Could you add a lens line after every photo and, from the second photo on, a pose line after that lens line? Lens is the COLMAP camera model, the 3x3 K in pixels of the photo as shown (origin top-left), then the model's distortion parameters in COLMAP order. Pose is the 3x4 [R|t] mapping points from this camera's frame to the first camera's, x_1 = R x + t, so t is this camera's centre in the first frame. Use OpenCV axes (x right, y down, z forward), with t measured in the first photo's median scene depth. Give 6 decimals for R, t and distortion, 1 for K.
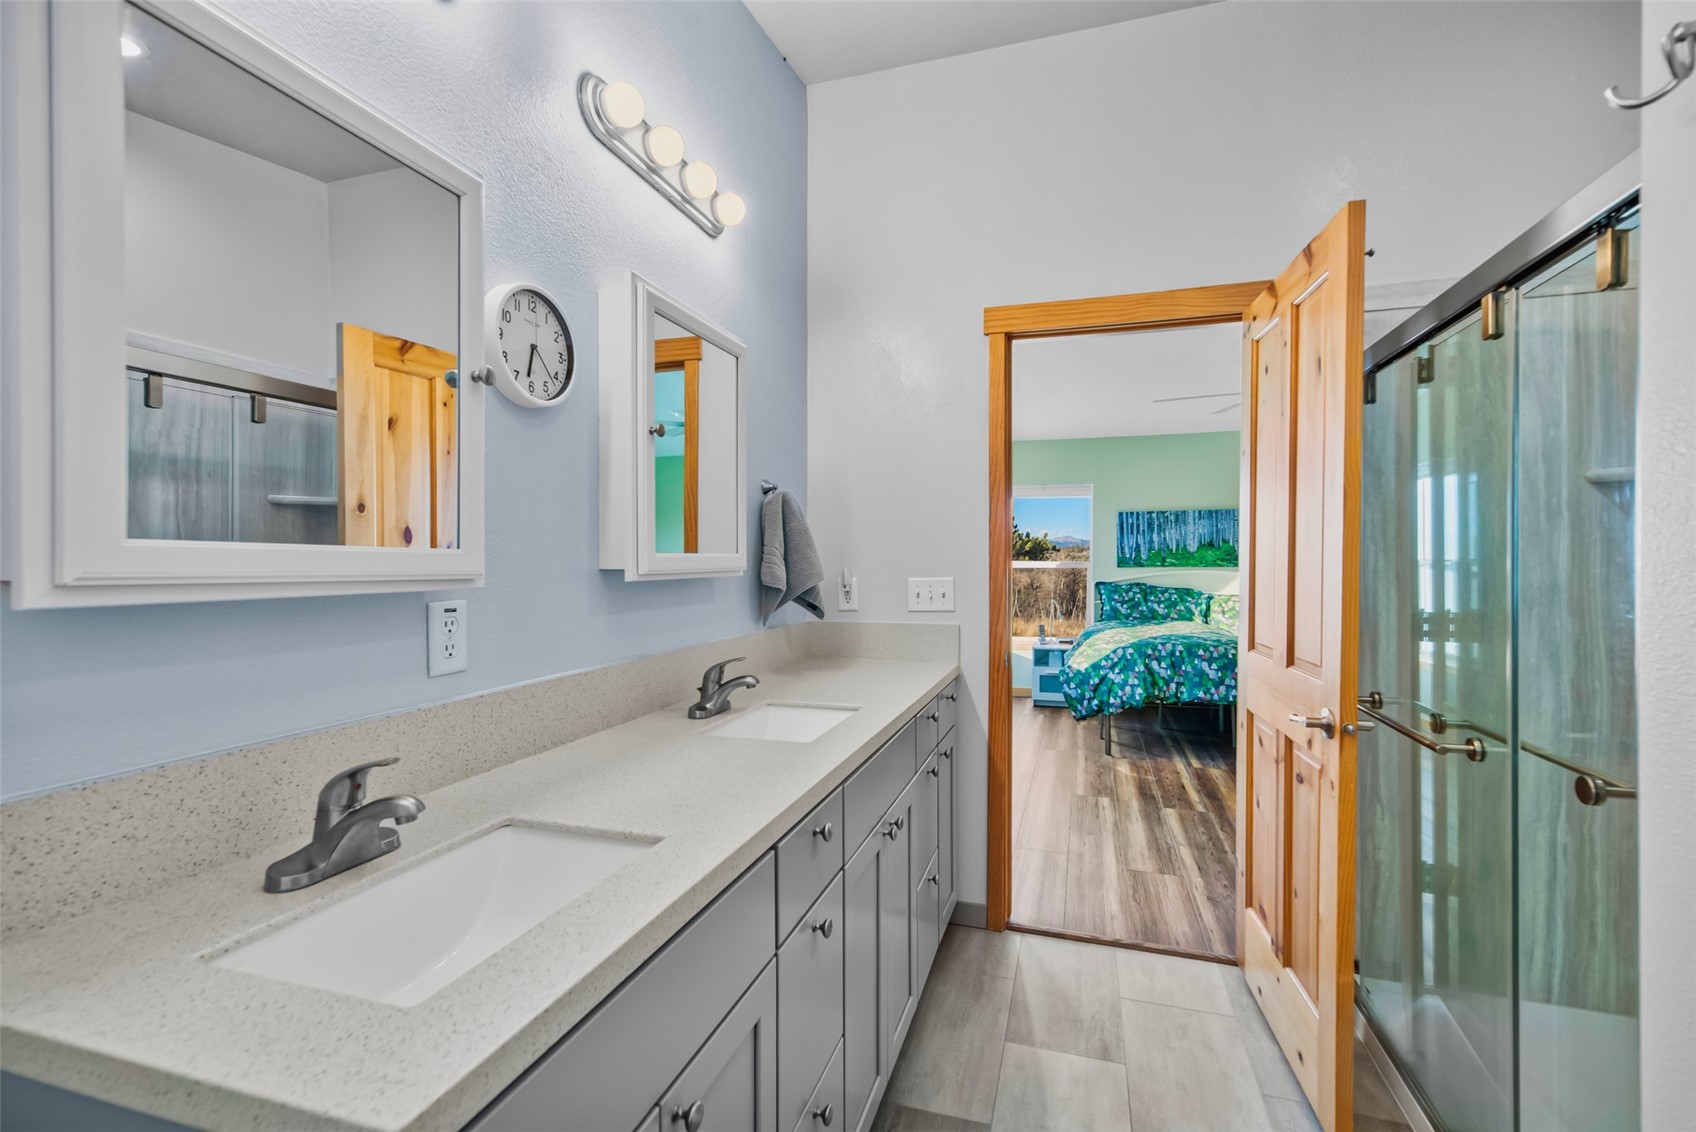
lens RADIAL K [[731.6, 0, 849.8], [0, 731.6, 559.8], [0, 0, 1]] dist [0.012950, 0.000236]
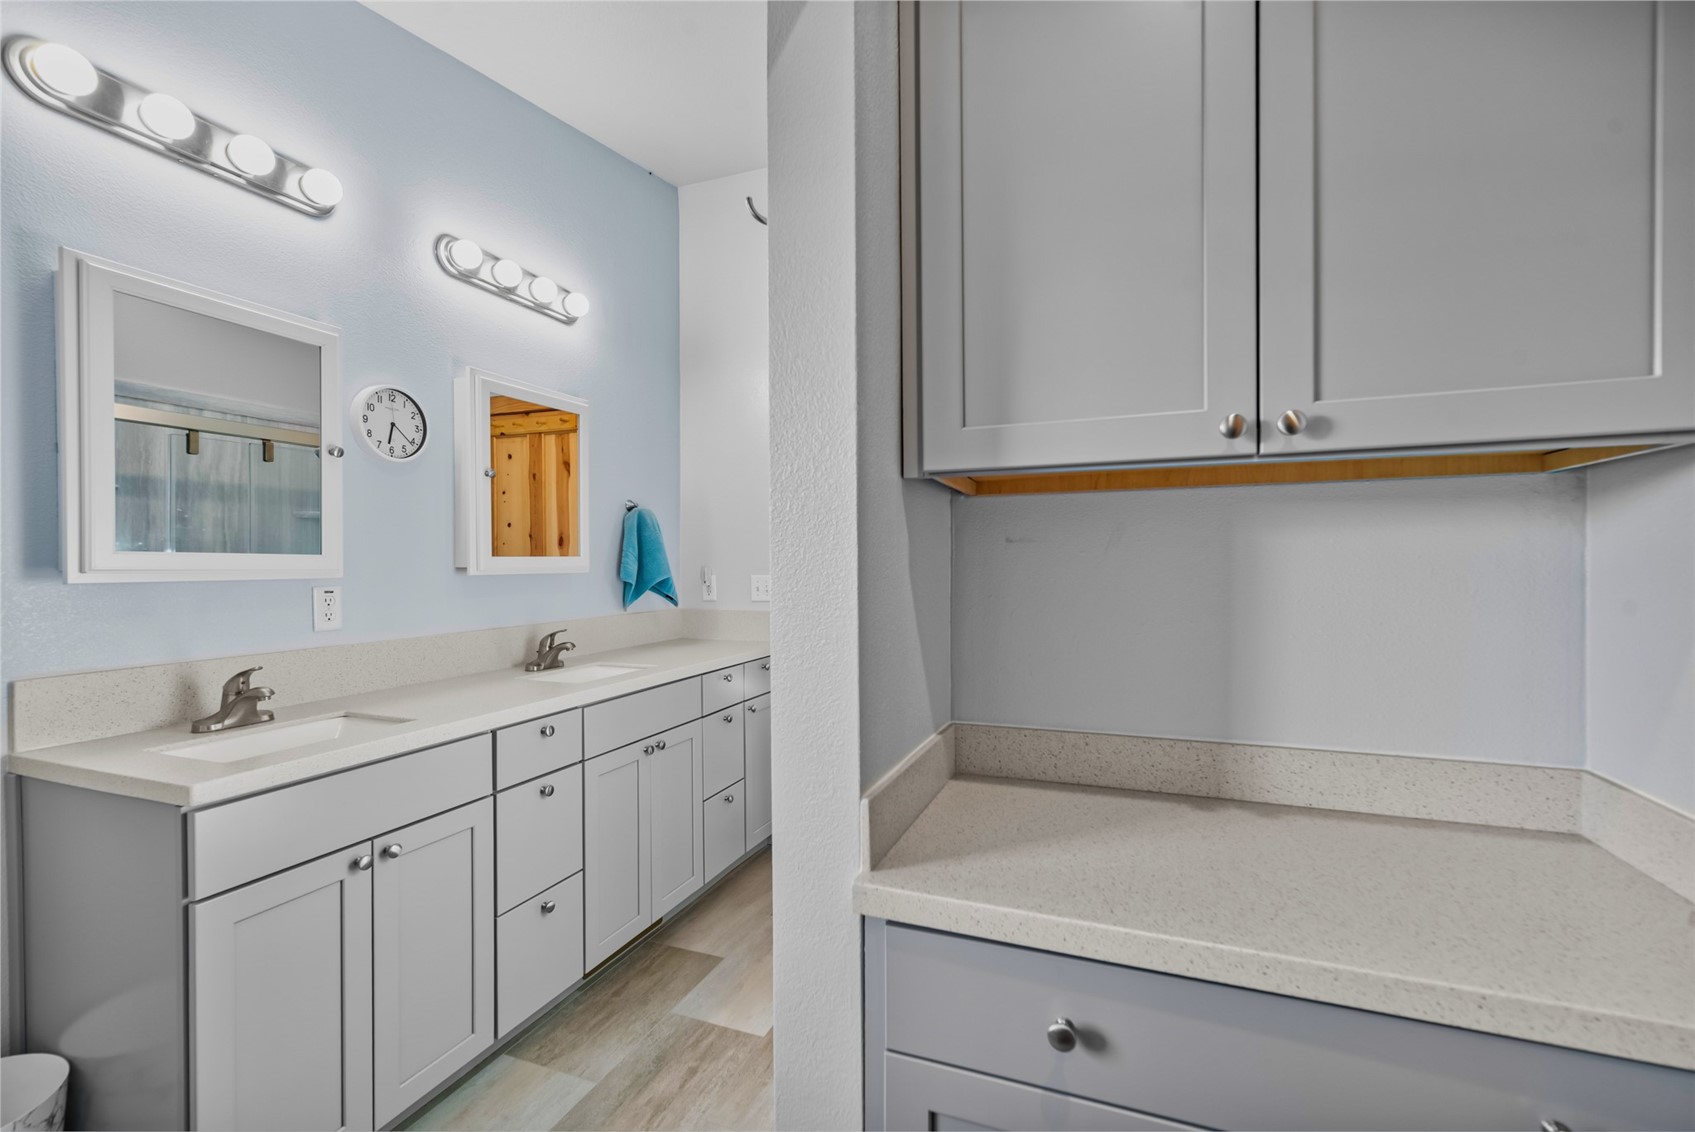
lens RADIAL K [[731.2, 0, 851.5], [0, 731.2, 569.2], [0, 0, 1]] dist [0.012950, 0.000236]
pose [[0.996742, 0.000041, -0.080662, 0.503845], [0.000879, 0.999935, 0.011370, 0.000328], [0.080657, -0.011404, 0.996677, -0.363512]]
